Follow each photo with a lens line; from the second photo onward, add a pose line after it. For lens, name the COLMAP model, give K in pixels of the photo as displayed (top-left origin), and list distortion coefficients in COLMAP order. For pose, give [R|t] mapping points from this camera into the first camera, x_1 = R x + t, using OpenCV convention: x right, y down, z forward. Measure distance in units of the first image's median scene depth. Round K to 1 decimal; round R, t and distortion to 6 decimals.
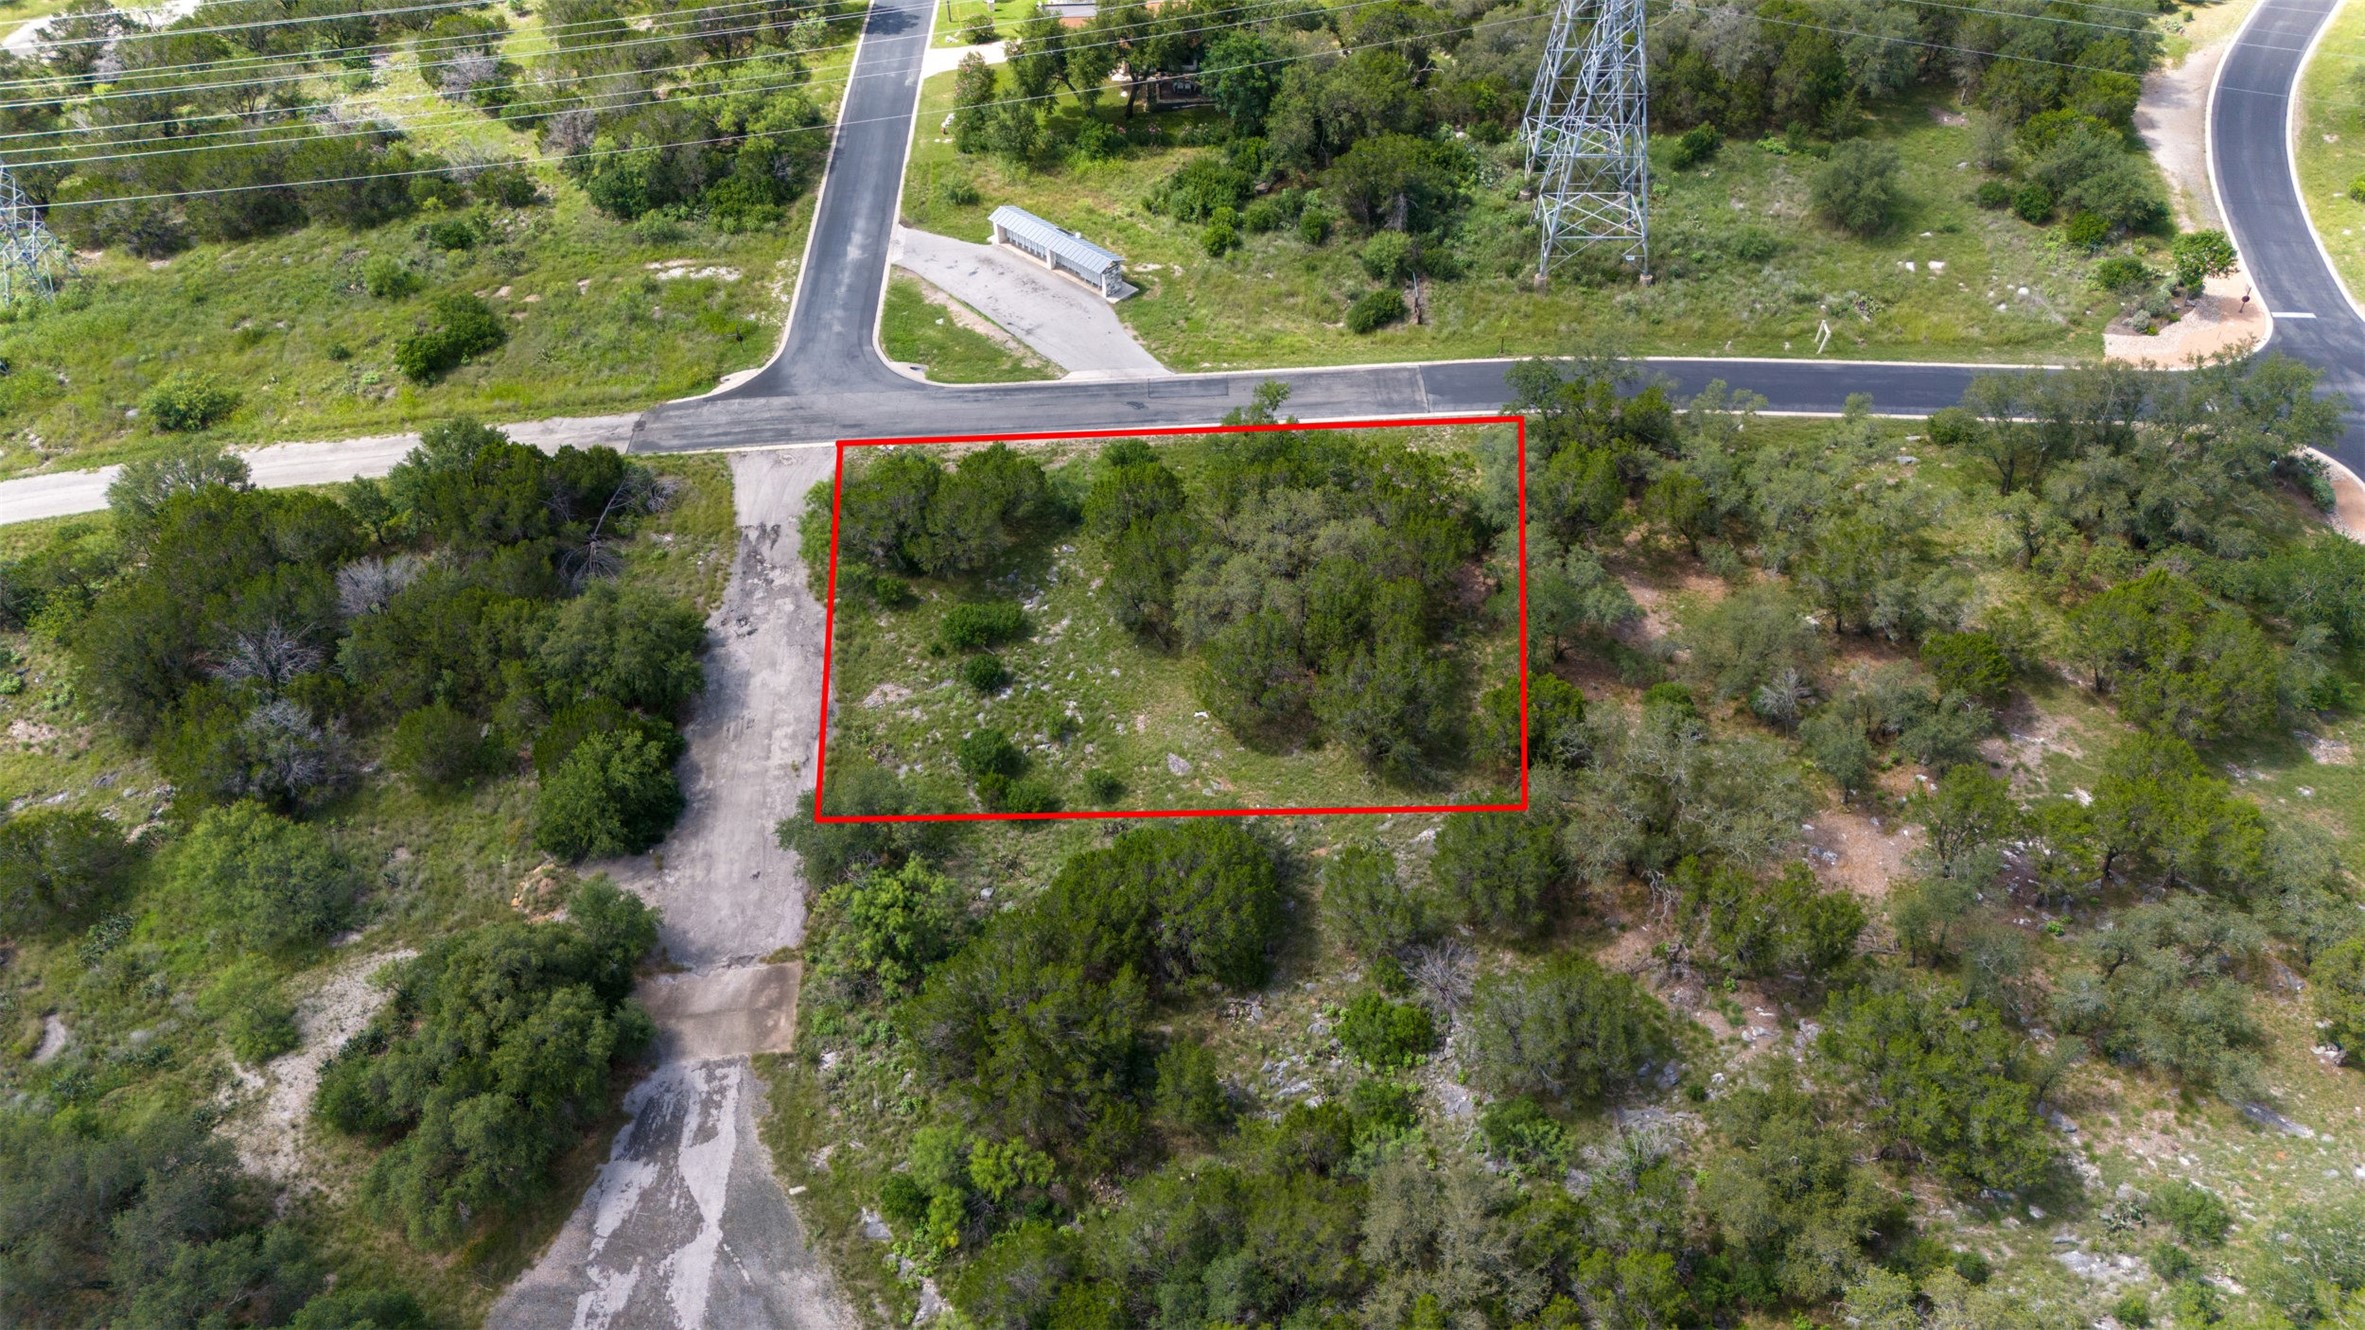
lens RADIAL K [[1746.9, 0, 1188.2], [0, 1746.9, 657.7], [0, 0, 1]] dist [0.081932, -0.082195]
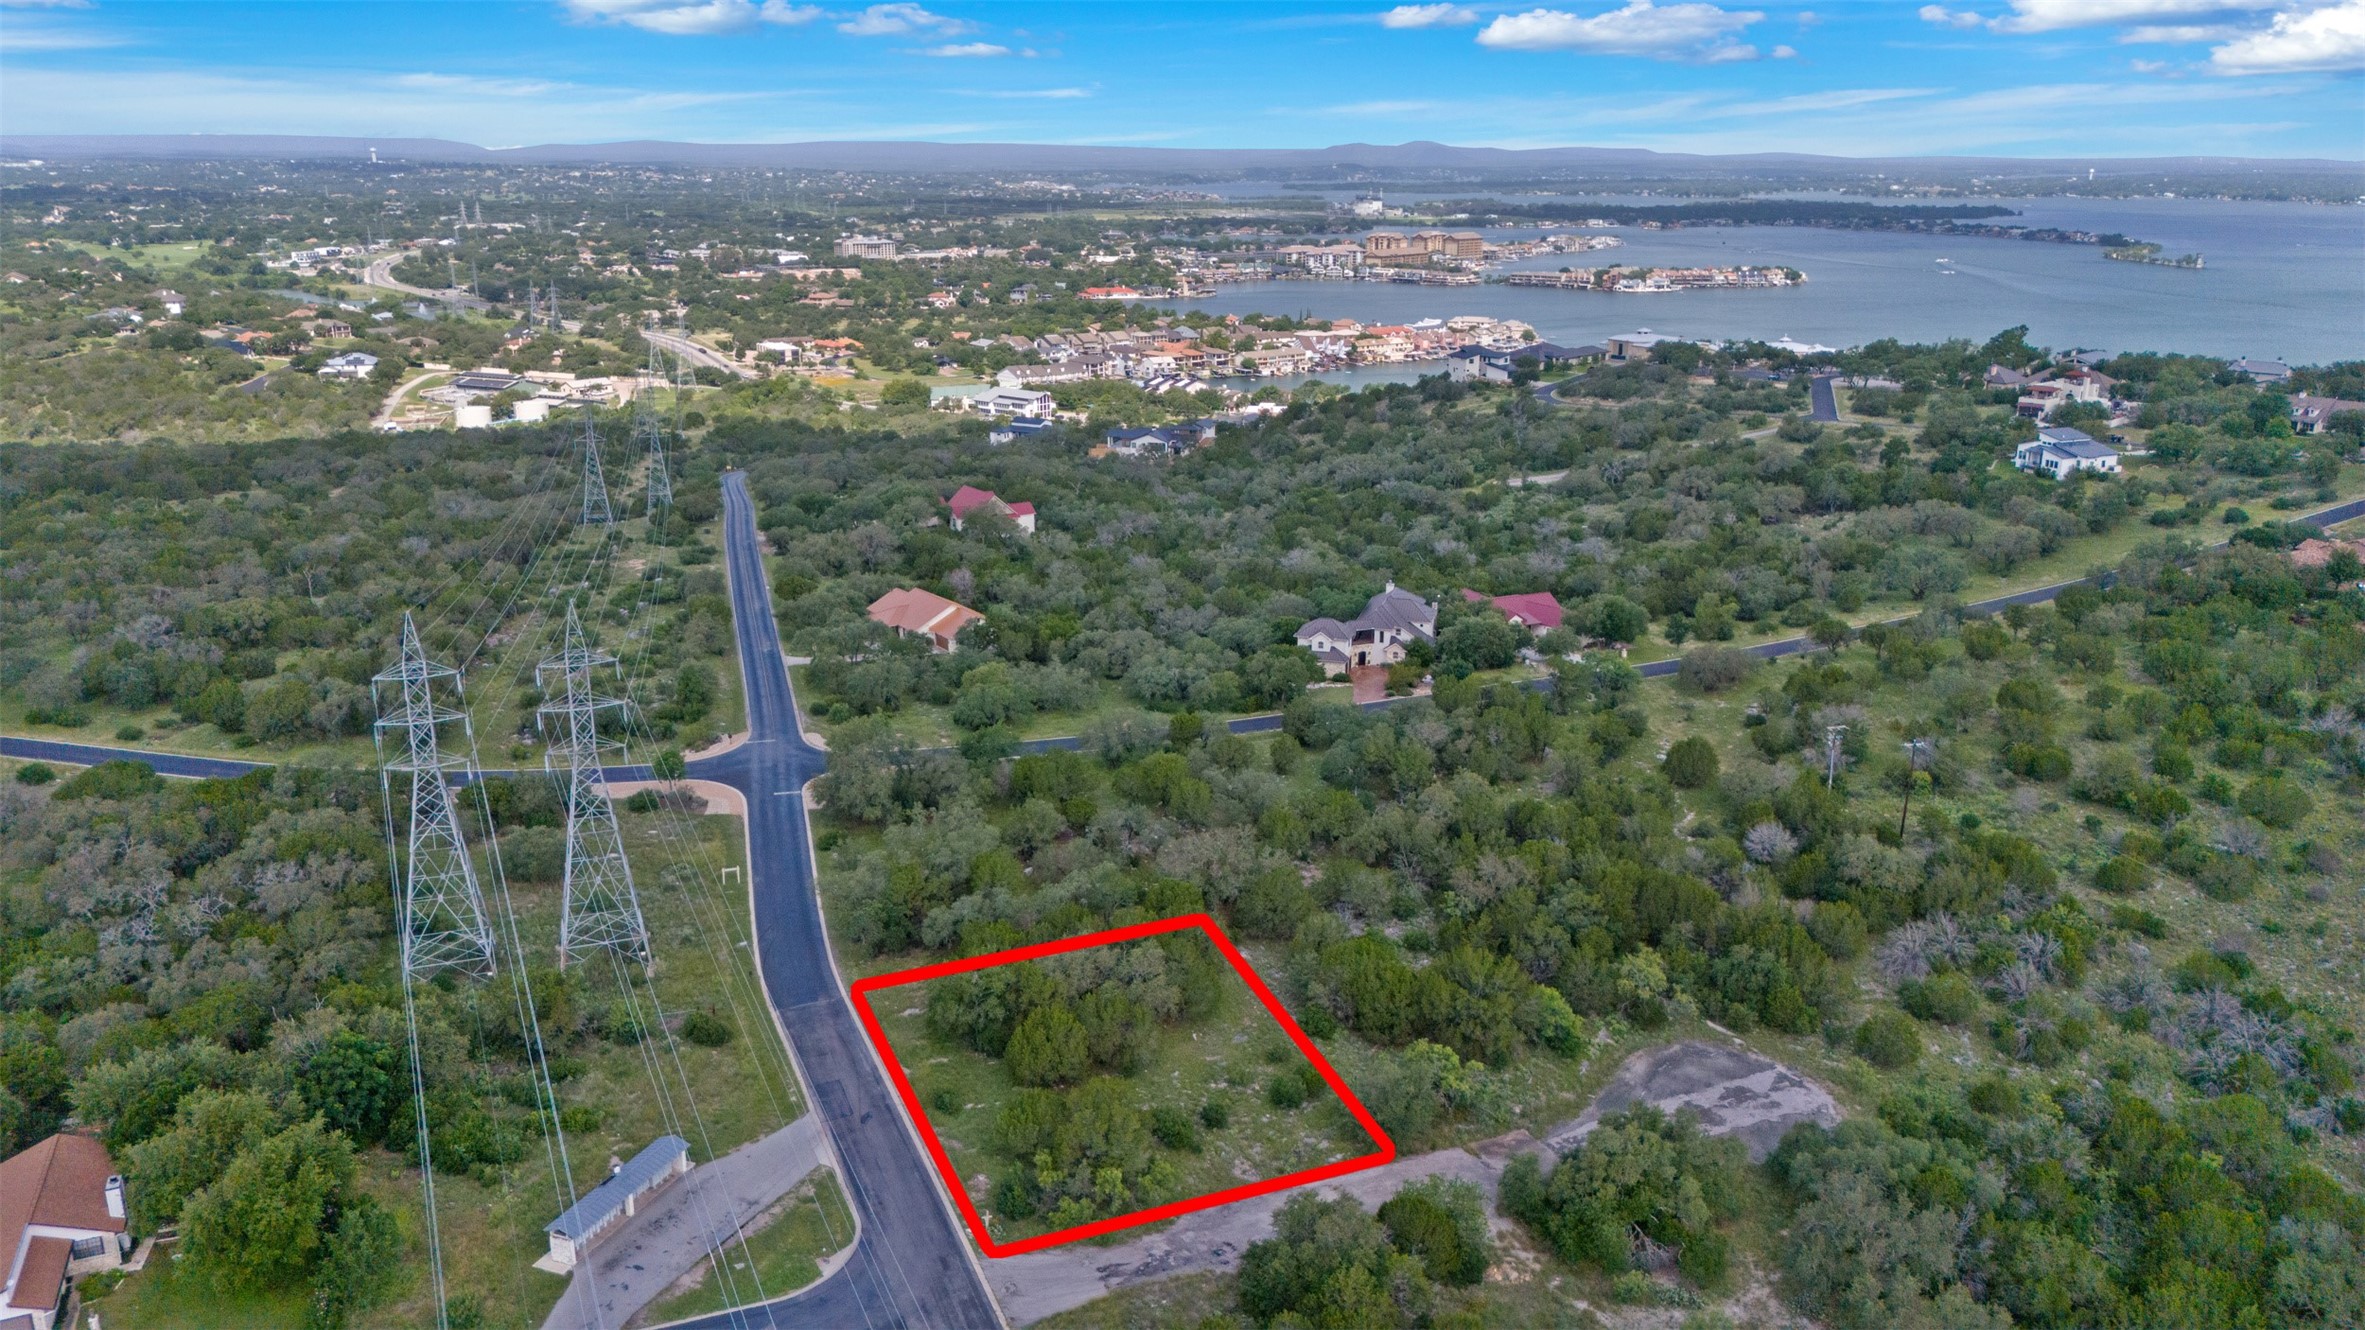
lens RADIAL K [[1736.7, 0, 1187.3], [0, 1736.7, 663.3], [0, 0, 1]] dist [0.078353, -0.082243]
pose [[-0.378077, -0.249891, 0.891410, -1.203203], [0.616432, 0.650434, 0.443787, -0.817434], [-0.690702, 0.717279, -0.091873, 0.851786]]
